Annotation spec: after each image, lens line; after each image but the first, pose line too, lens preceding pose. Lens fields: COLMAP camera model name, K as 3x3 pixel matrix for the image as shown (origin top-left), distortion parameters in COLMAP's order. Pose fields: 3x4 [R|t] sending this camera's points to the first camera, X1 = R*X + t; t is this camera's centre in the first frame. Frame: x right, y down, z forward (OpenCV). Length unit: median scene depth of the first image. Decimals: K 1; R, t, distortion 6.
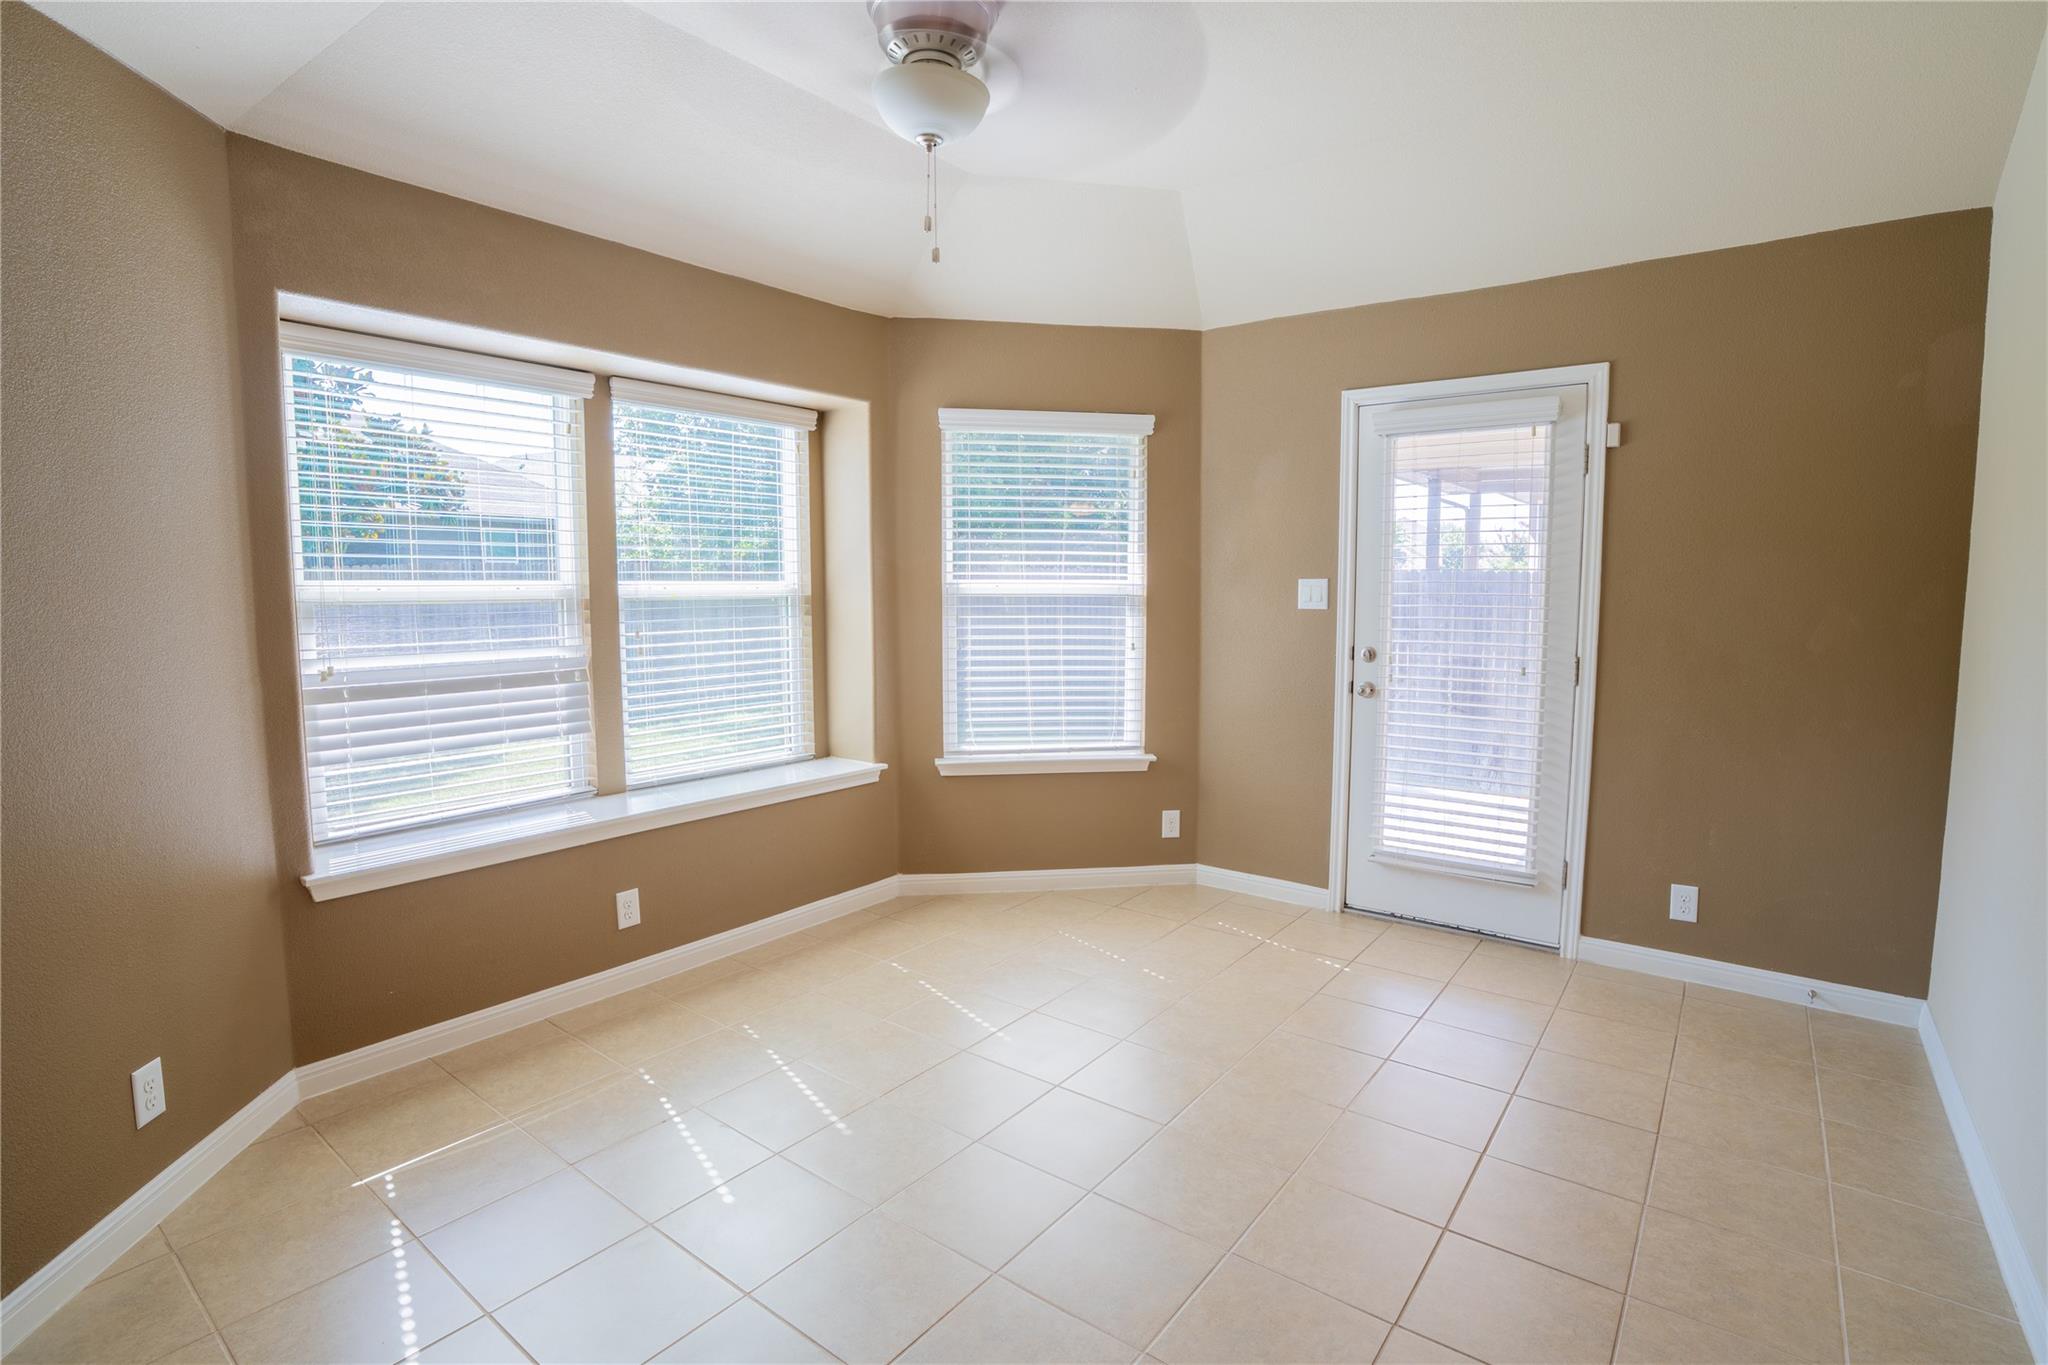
lens RADIAL K [[984.4, 0, 1047.5], [0, 984.4, 677.2], [0, 0, 1]] dist [-0.030067, 0.001367]
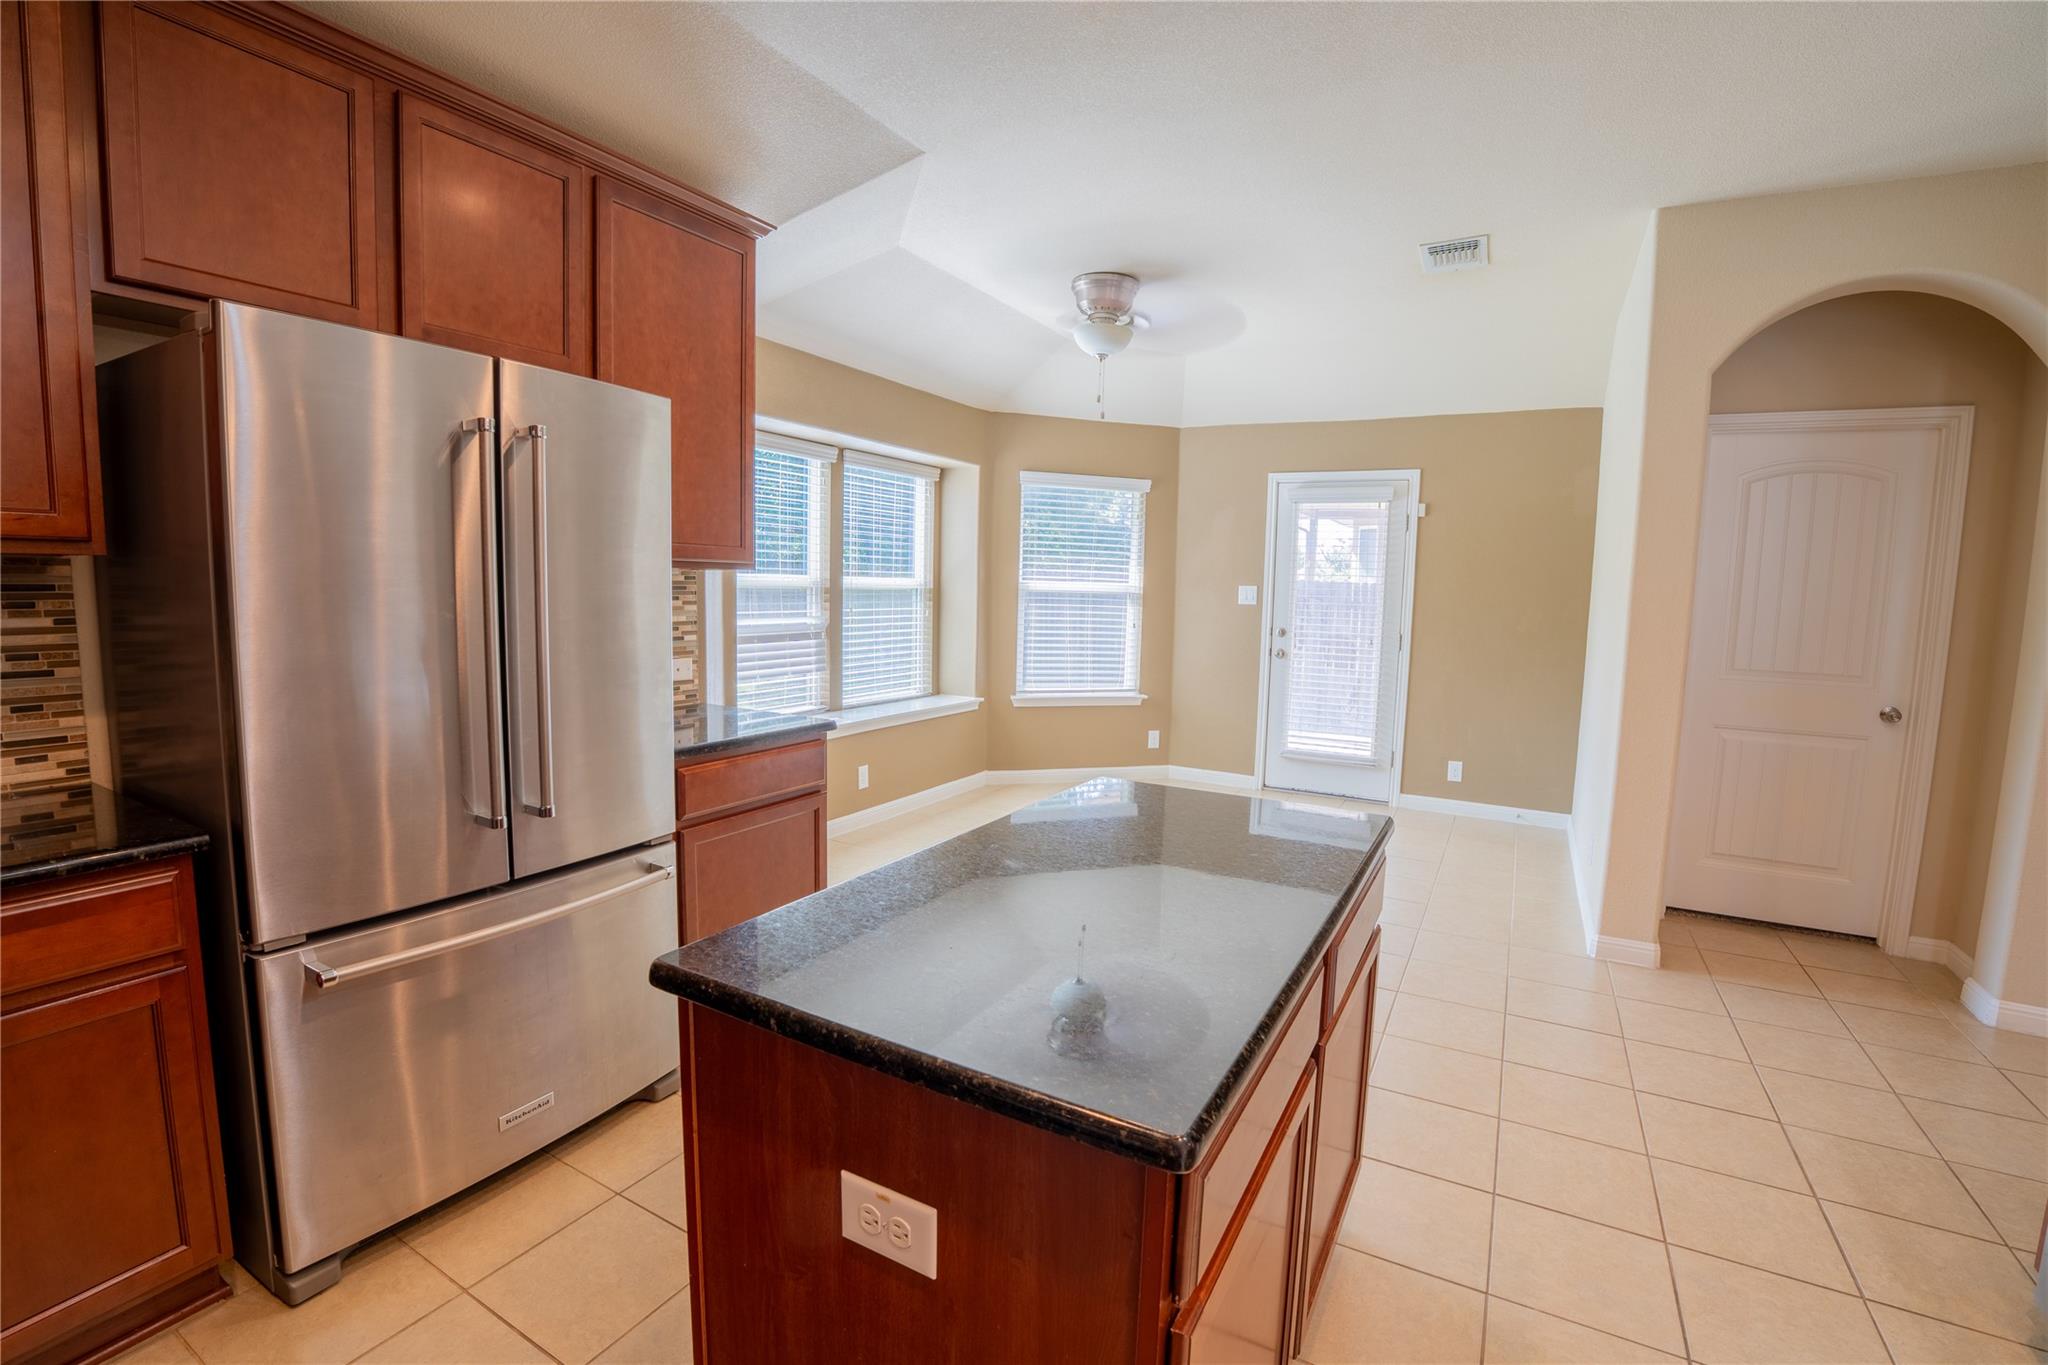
lens RADIAL K [[890.8, 0, 1044.9], [0, 890.8, 674.0], [0, 0, 1]] dist [-0.056916, 0.001385]
pose [[0.988642, 0.010041, 0.149953, -0.279000], [-0.011128, 0.999918, 0.006409, 0.040295], [-0.149877, -0.008004, 0.988672, -0.404918]]
